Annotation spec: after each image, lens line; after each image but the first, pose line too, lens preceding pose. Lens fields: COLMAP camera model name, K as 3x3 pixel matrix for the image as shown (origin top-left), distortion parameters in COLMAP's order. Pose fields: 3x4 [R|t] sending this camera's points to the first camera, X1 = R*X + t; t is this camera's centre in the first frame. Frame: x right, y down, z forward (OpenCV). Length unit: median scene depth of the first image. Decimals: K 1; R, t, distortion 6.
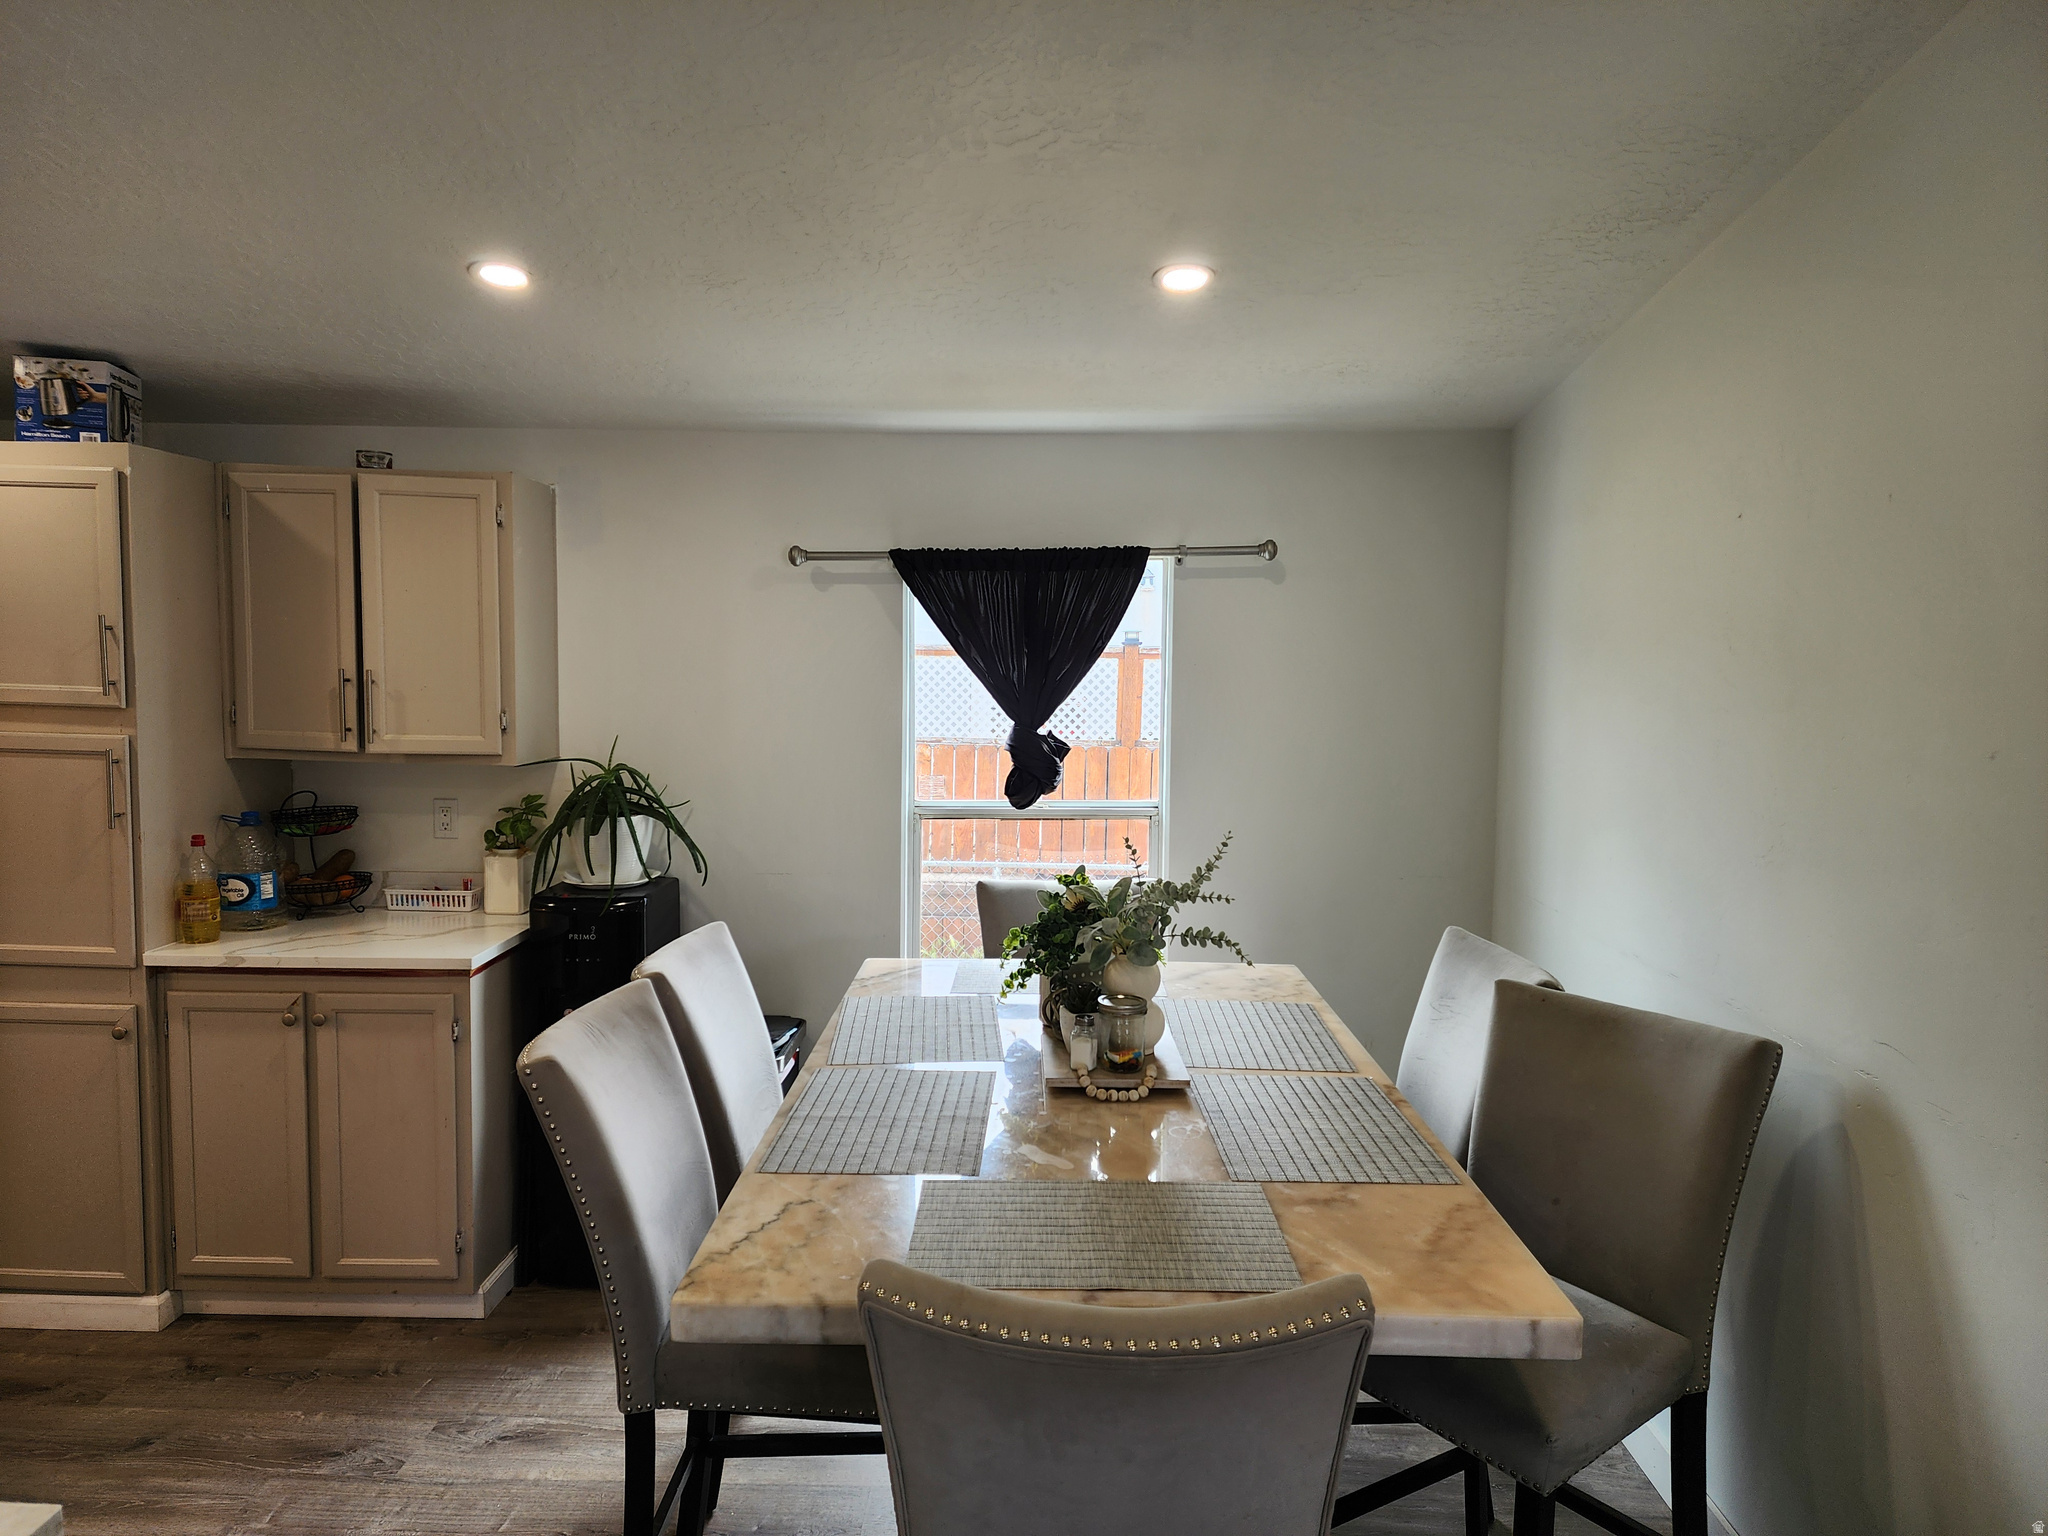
lens RADIAL K [[1379.3, 0, 1032.1], [0, 1379.3, 754.4], [0, 0, 1]] dist [0.089378, -0.079925]
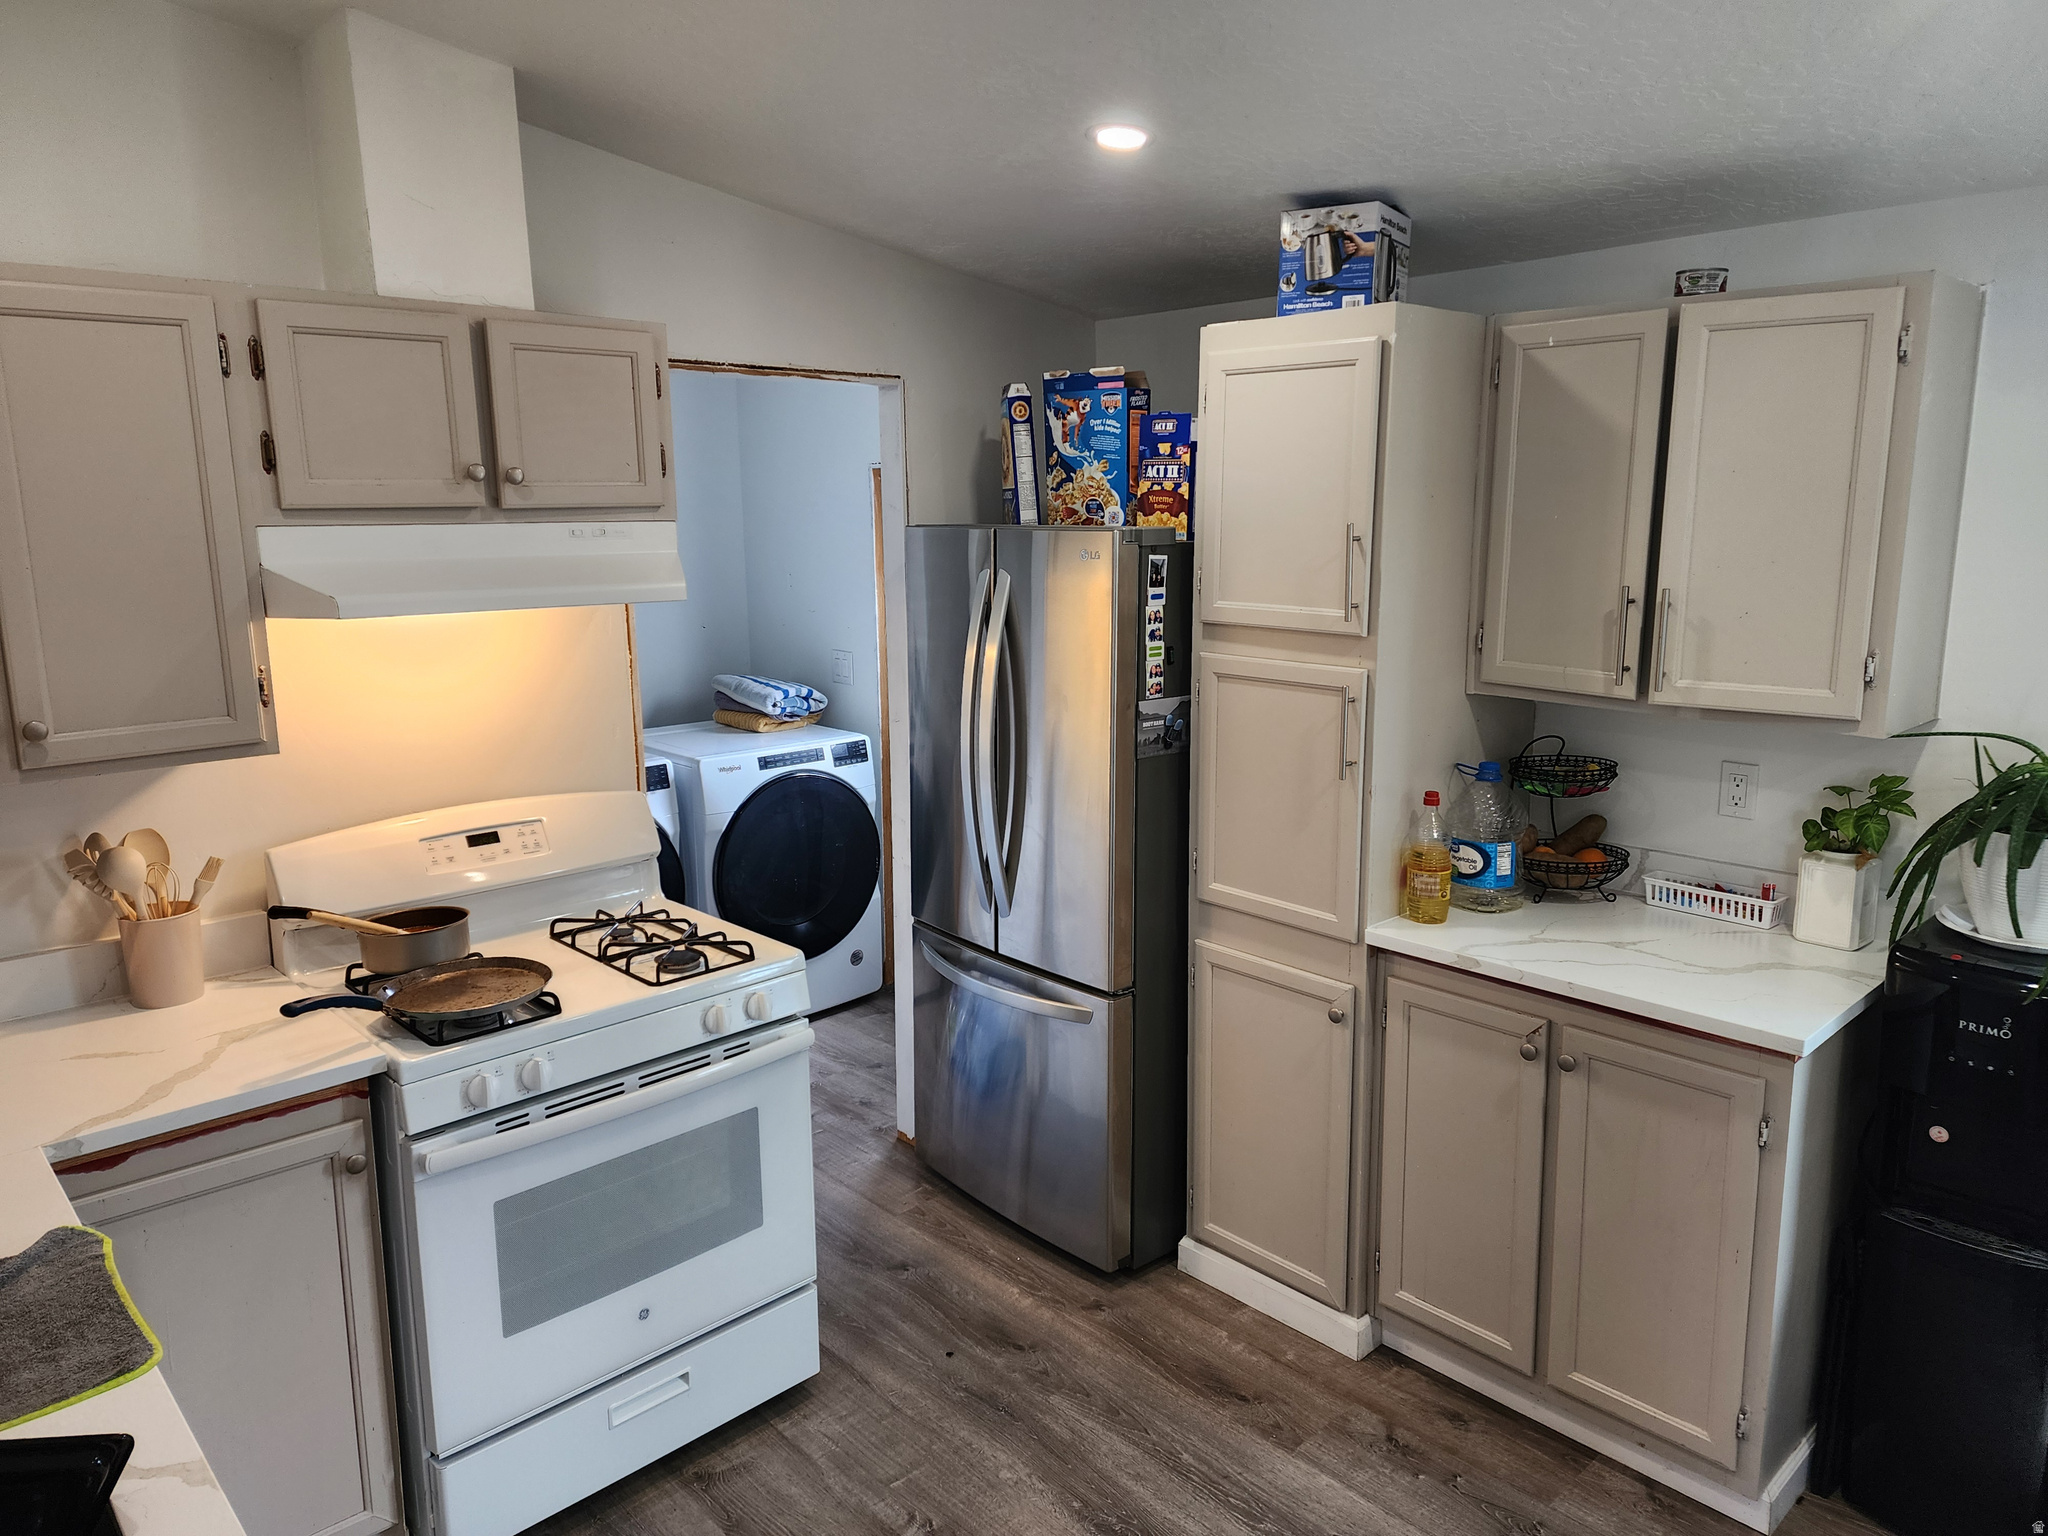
lens RADIAL K [[1379.3, 0, 976.8], [0, 1379.3, 752.8], [0, 0, 1]] dist [0.089378, -0.079925]
pose [[0.684813, 0.107771, -0.720706, -0.192674], [-0.033838, 0.992640, 0.116282, -0.048920], [0.727933, -0.055244, 0.683419, 0.257883]]
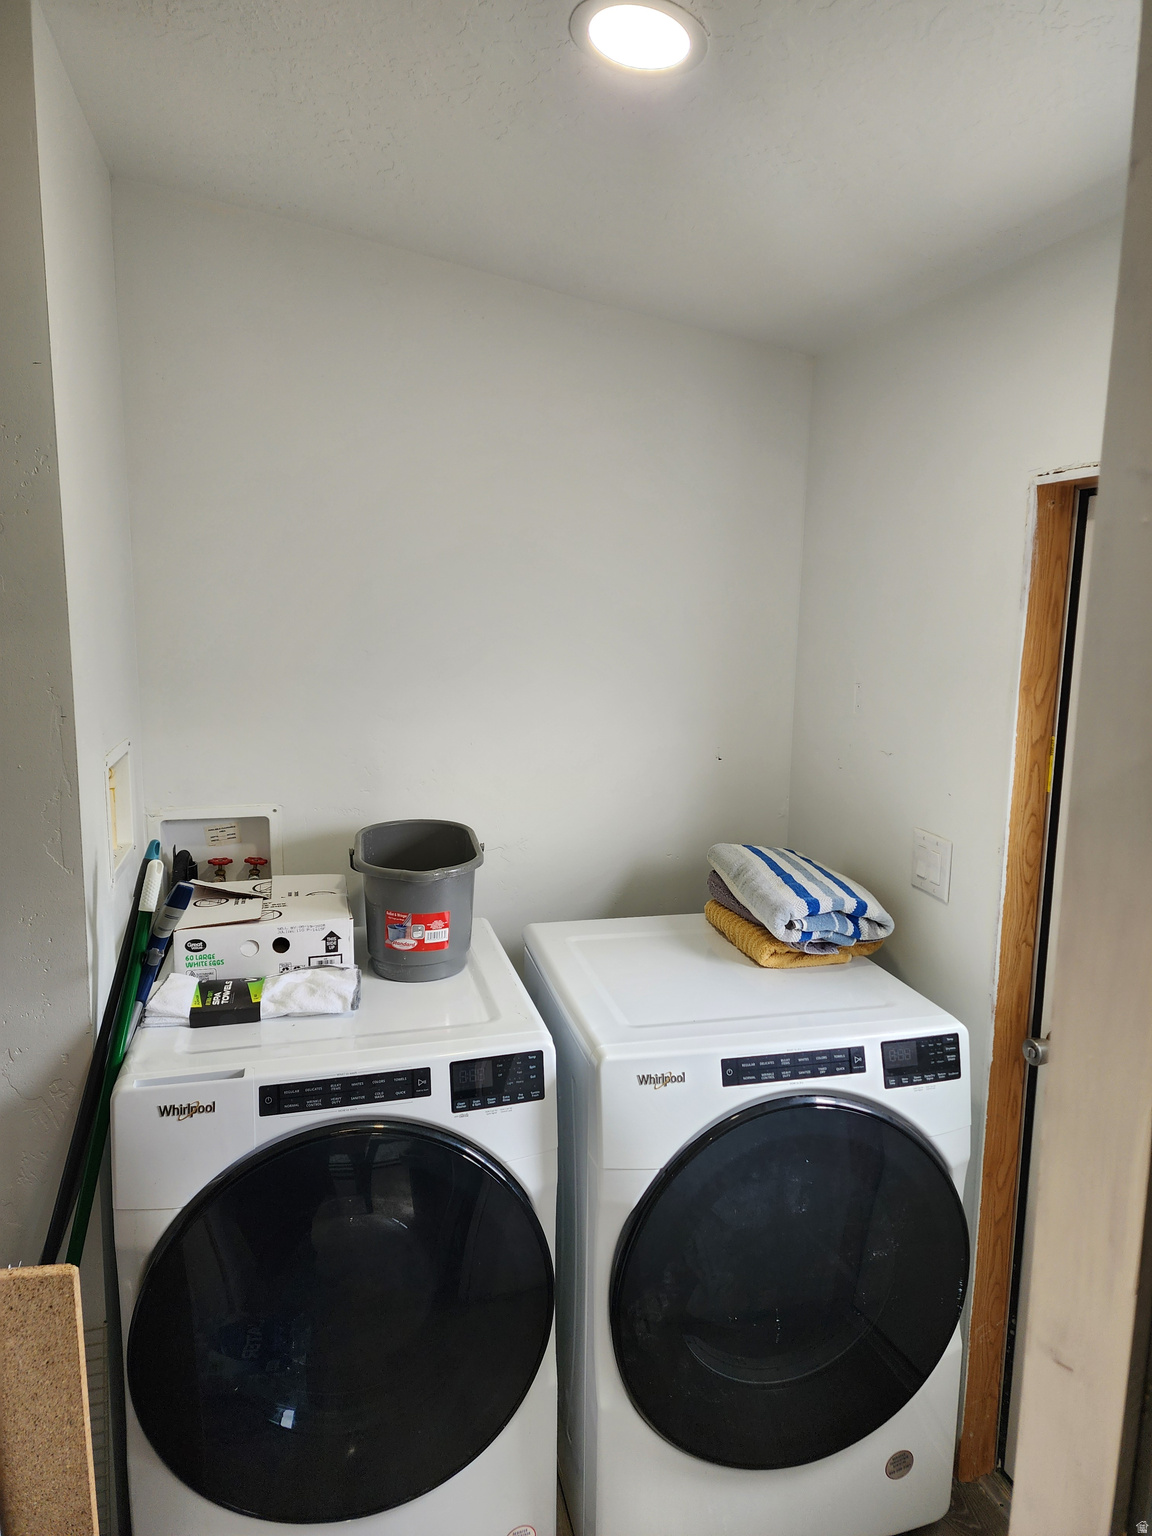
lens RADIAL K [[1034.5, 0, 580.9], [0, 1034.5, 764.2], [0, 0, 1]] dist [0.089378, -0.079925]
pose [[0.273427, 0.165615, -0.947528, -0.850684], [-0.068415, 0.985920, 0.152583, -0.095848], [0.959457, 0.023105, 0.280908, 0.795976]]
